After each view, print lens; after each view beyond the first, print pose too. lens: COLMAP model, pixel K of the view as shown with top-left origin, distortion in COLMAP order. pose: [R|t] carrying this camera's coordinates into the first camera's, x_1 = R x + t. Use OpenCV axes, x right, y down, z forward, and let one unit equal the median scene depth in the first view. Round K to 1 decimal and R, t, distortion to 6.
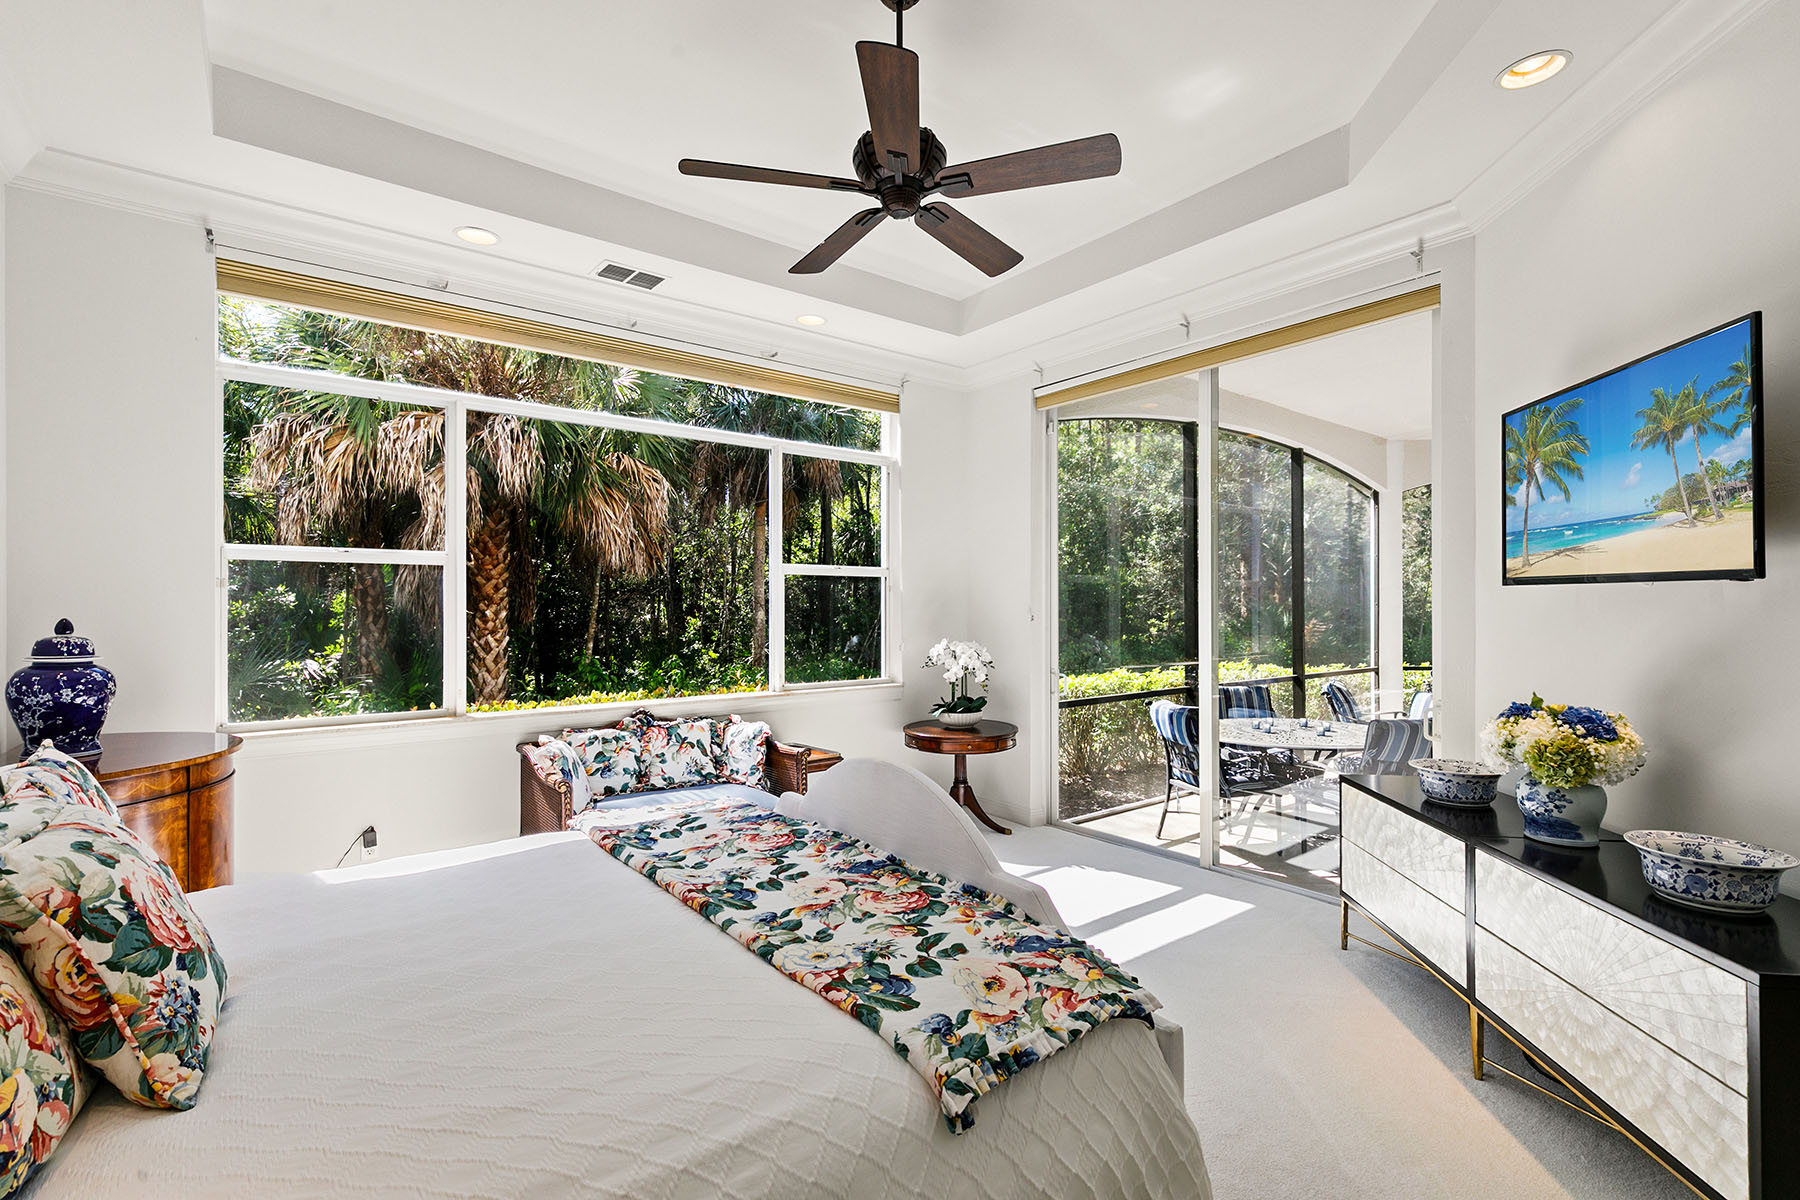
lens RADIAL K [[812.6, 0, 905.3], [0, 812.6, 593.3], [0, 0, 1]] dist [0.008753, -0.000197]
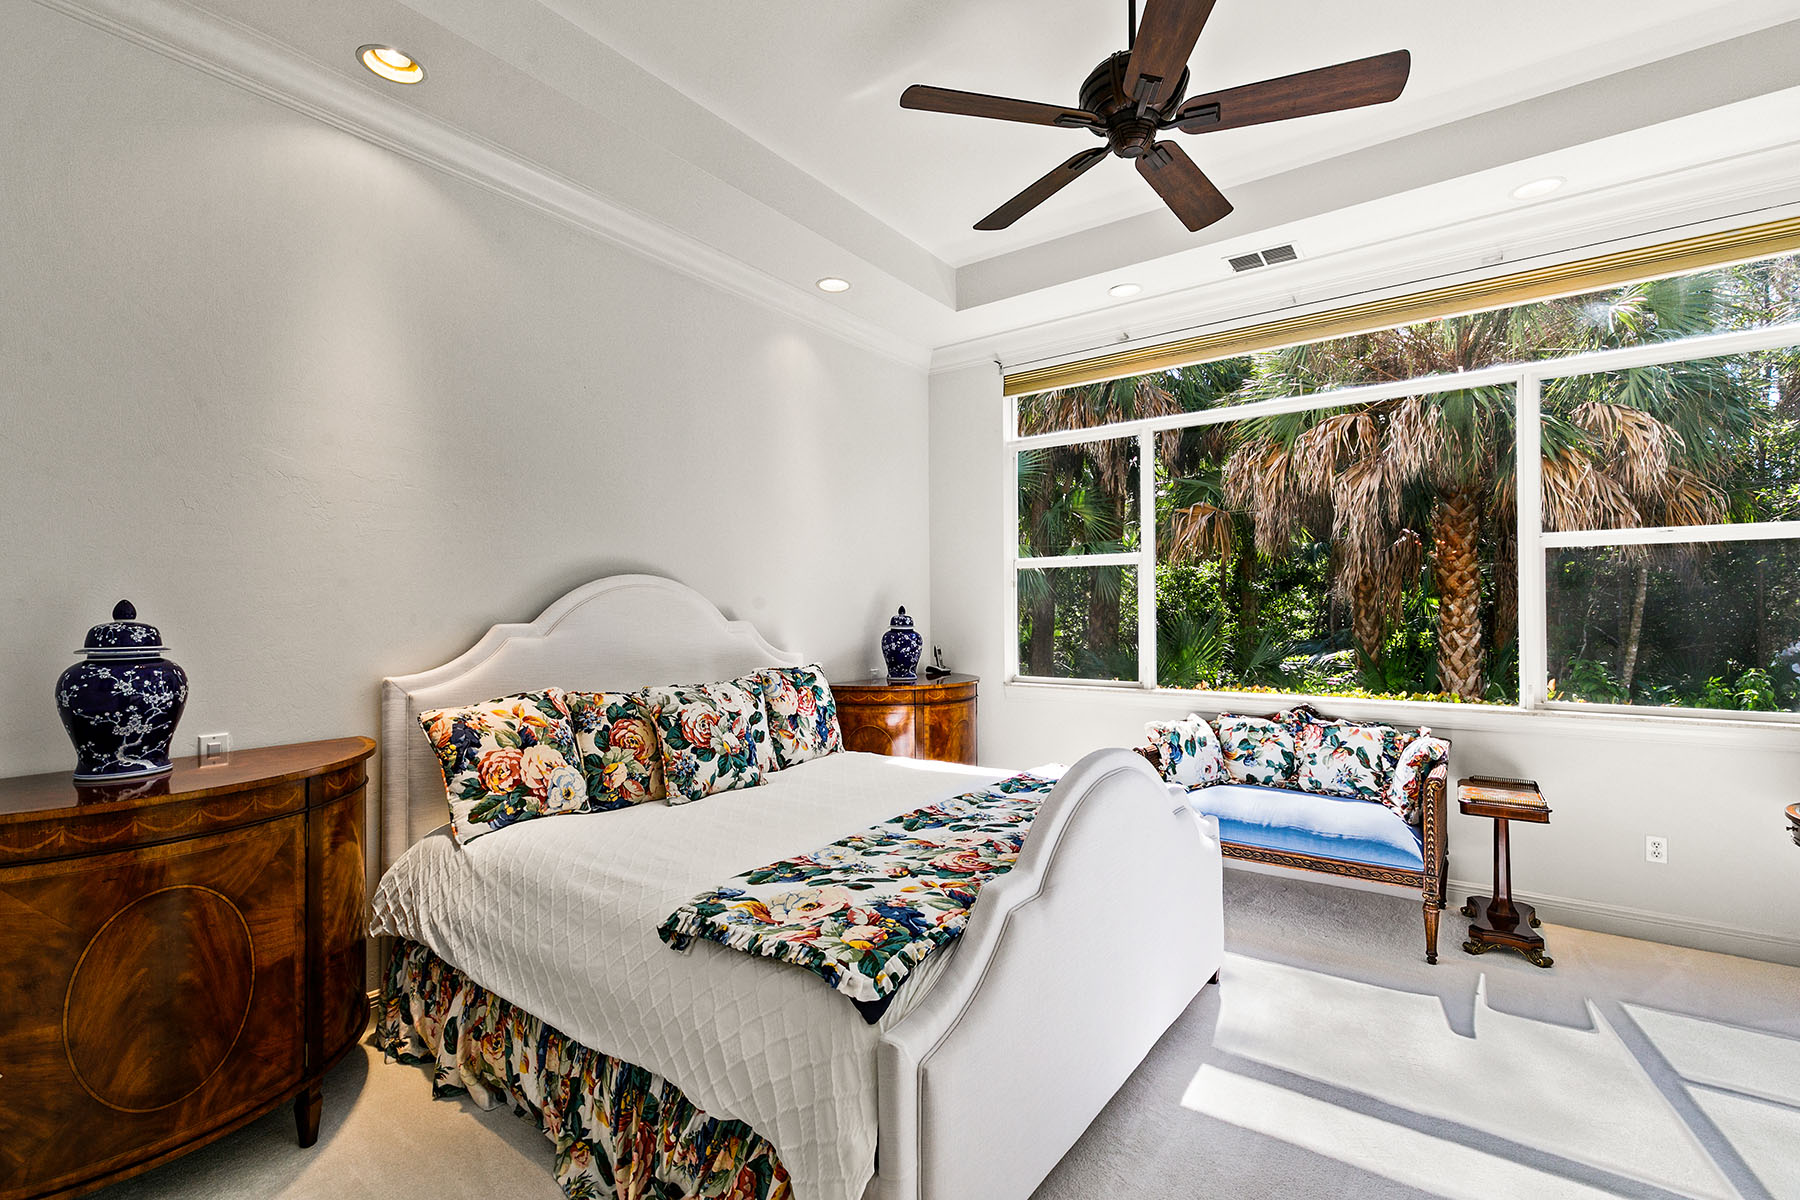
lens RADIAL K [[812.6, 0, 895.4], [0, 812.6, 594.9], [0, 0, 1]] dist [0.009307, -0.000678]
pose [[0.271901, -0.018785, -0.962142, 0.486495], [0.022121, 0.999667, -0.013267, 0.018900], [0.962071, -0.017676, 0.272227, 0.306980]]
